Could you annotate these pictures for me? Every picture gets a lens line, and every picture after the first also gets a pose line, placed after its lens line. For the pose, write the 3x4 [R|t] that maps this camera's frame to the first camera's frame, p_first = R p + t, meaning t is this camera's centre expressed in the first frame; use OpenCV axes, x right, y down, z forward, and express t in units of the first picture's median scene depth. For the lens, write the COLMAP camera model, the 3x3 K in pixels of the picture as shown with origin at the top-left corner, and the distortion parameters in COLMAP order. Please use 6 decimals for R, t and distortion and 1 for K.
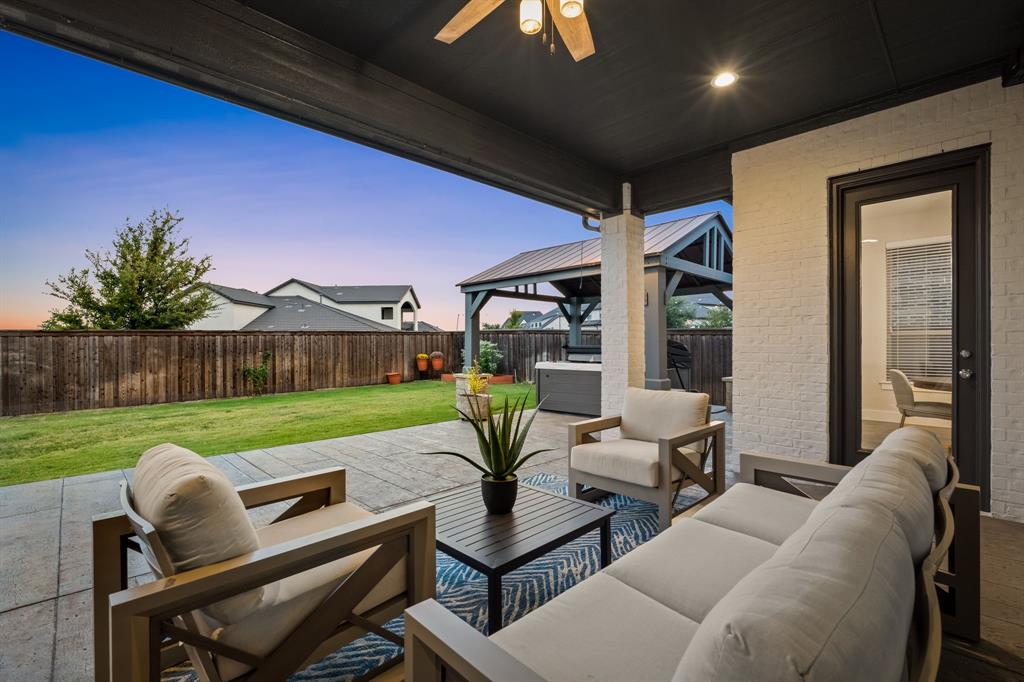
lens RADIAL K [[459.4, 0, 507.1], [0, 459.4, 341.1], [0, 0, 1]] dist [0.000560, 0.002652]
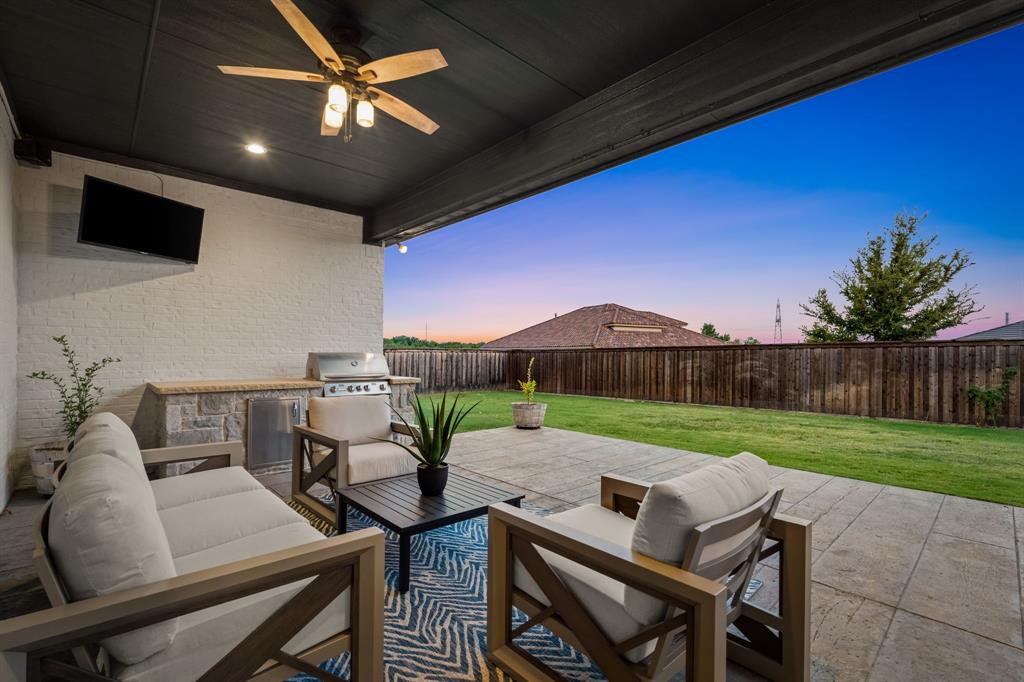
lens RADIAL K [[459.4, 0, 507.2], [0, 459.4, 348.6], [0, 0, 1]] dist [0.000560, 0.002652]
pose [[-0.030684, -0.004517, -0.999519, 0.249707], [-0.000846, 0.999990, -0.004493, -0.004480], [0.999529, 0.000708, -0.030688, 0.264230]]
